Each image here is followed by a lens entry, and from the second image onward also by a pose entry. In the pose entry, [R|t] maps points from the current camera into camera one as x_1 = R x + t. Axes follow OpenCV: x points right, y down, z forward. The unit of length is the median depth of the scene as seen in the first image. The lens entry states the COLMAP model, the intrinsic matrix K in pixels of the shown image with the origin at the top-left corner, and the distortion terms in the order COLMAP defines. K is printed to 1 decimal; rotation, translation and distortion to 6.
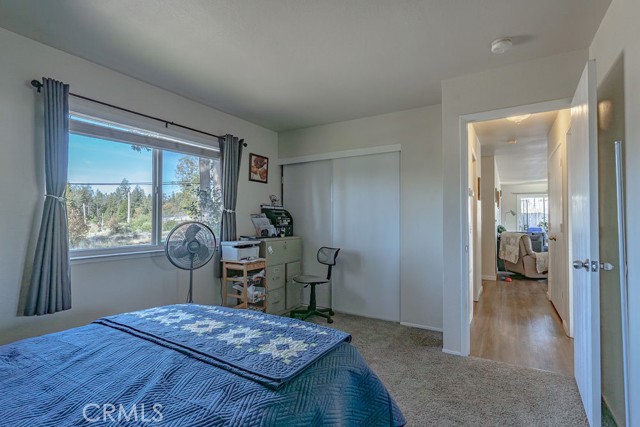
lens RADIAL K [[306.8, 0, 321.0], [0, 306.8, 214.0], [0, 0, 1]] dist [-0.002322, -0.000123]
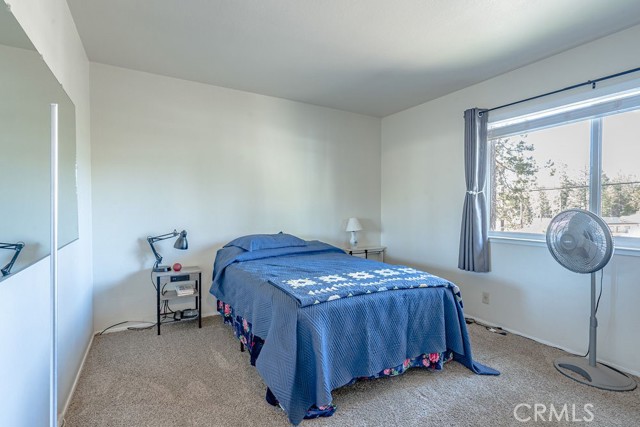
lens RADIAL K [[306.8, 0, 321.0], [0, 306.8, 214.0], [0, 0, 1]] dist [-0.002322, -0.000123]
pose [[-0.471981, 0.007492, -0.881577, 0.649356], [0.005516, 0.999969, 0.005545, 0.035135], [0.881591, -0.002245, -0.472008, 0.967077]]
